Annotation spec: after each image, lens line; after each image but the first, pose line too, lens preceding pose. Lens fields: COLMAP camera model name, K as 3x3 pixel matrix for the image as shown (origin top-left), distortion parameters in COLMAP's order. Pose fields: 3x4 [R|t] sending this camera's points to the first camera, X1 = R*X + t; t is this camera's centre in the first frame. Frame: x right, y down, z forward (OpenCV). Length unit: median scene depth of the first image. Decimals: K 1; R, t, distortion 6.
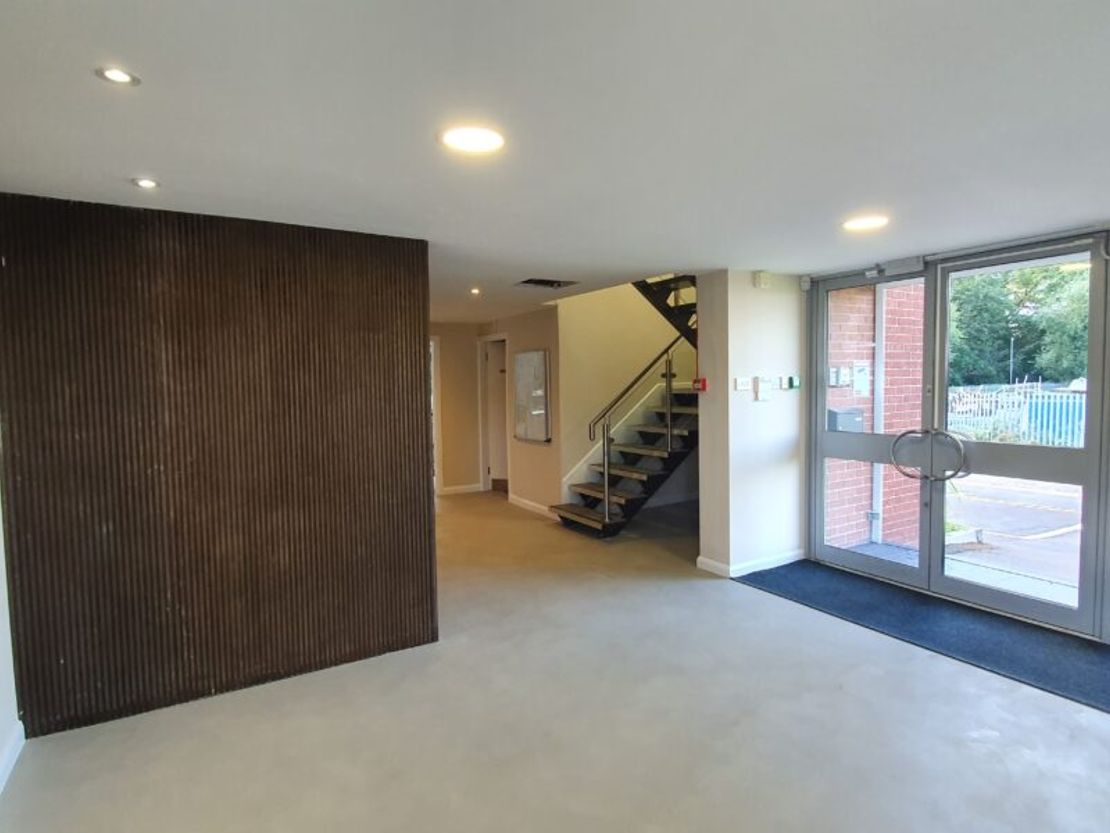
lens RADIAL K [[607.9, 0, 550.7], [0, 607.9, 412.8], [0, 0, 1]] dist [0.001045, -0.000549]
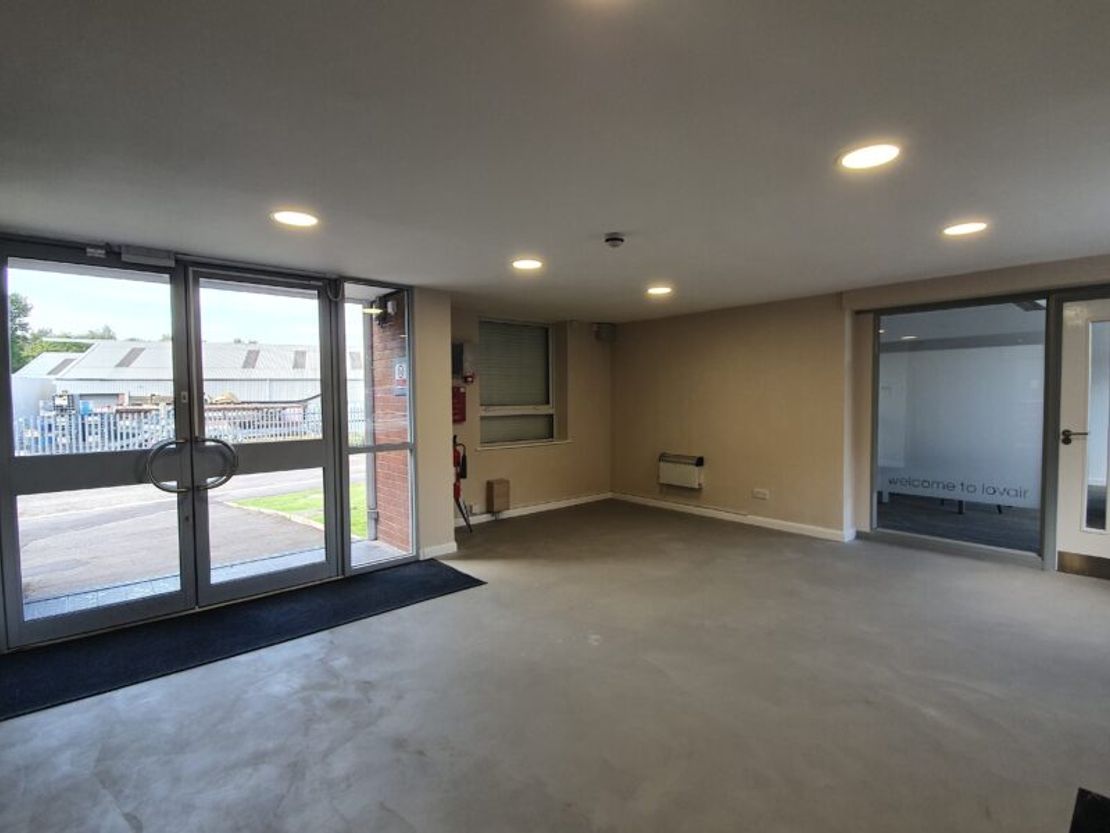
lens RADIAL K [[544.3, 0, 563.9], [0, 544.3, 414.2], [0, 0, 1]] dist [0.015796, -0.008308]
pose [[-0.189138, -0.023518, 0.981669, -0.325381], [0.058303, 0.997680, 0.035135, -0.005805], [-0.980218, 0.063879, -0.187328, 0.587782]]
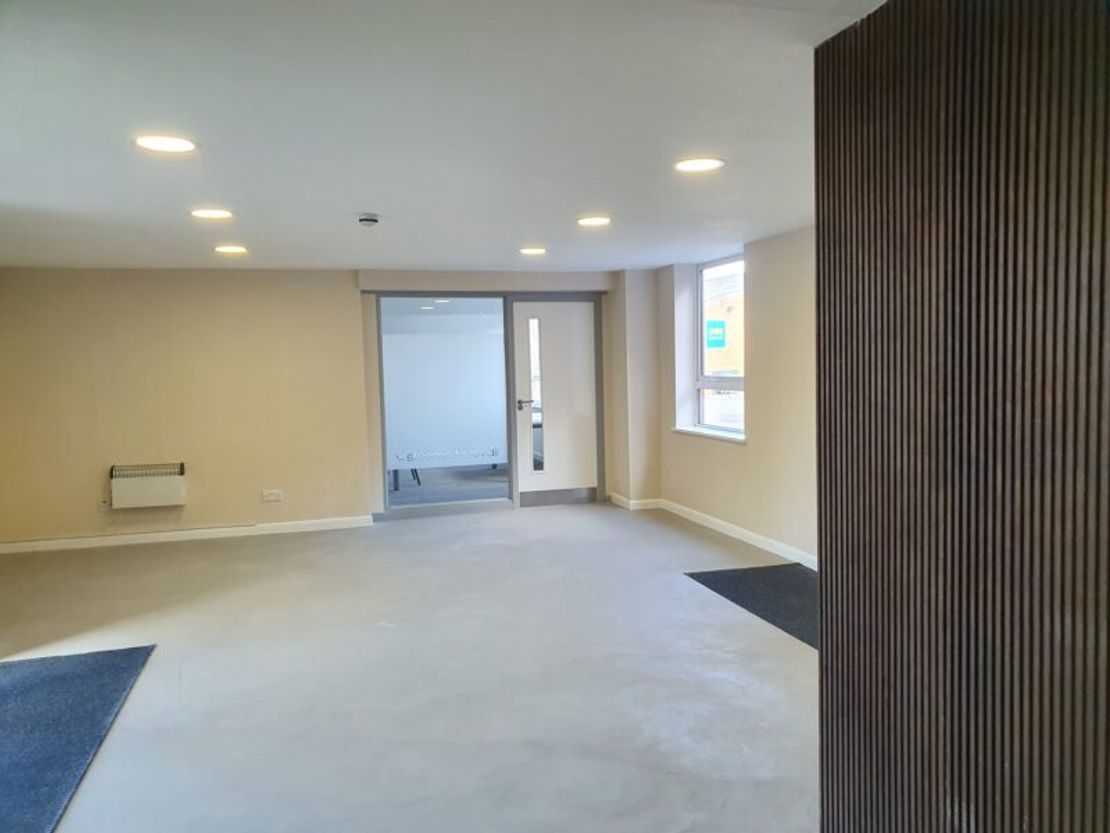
lens RADIAL K [[861.7, 0, 562.5], [0, 861.7, 421.4], [0, 0, 1]] dist [0.072096, -0.025205]
pose [[-0.966440, 0.016606, 0.256354, -0.145518], [0.046956, 0.992516, 0.112728, -0.063875], [-0.252563, 0.120983, -0.959987, 1.464010]]
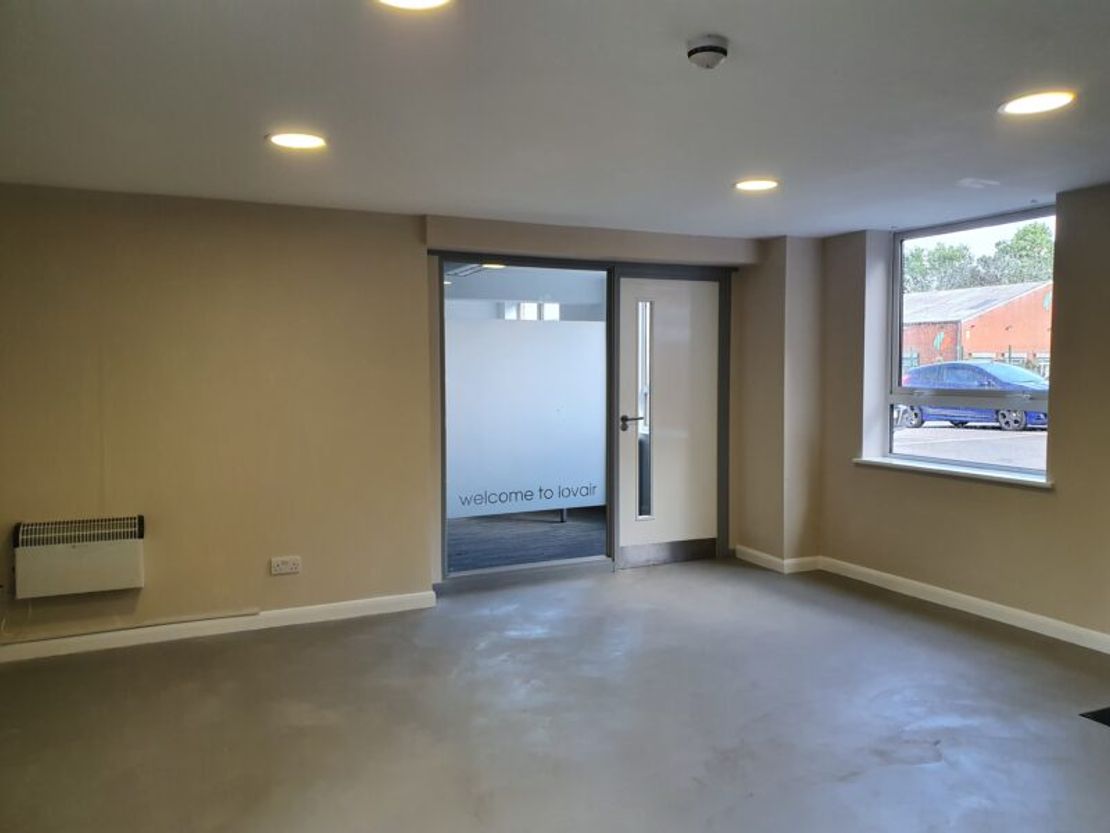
lens RADIAL K [[861.7, 0, 552.1], [0, 861.7, 419.9], [0, 0, 1]] dist [0.072096, -0.025205]
pose [[-0.996224, 0.006624, 0.086563, 0.475689], [0.015967, 0.994056, 0.107696, -0.039702], [-0.085335, 0.108671, -0.990408, 0.958922]]
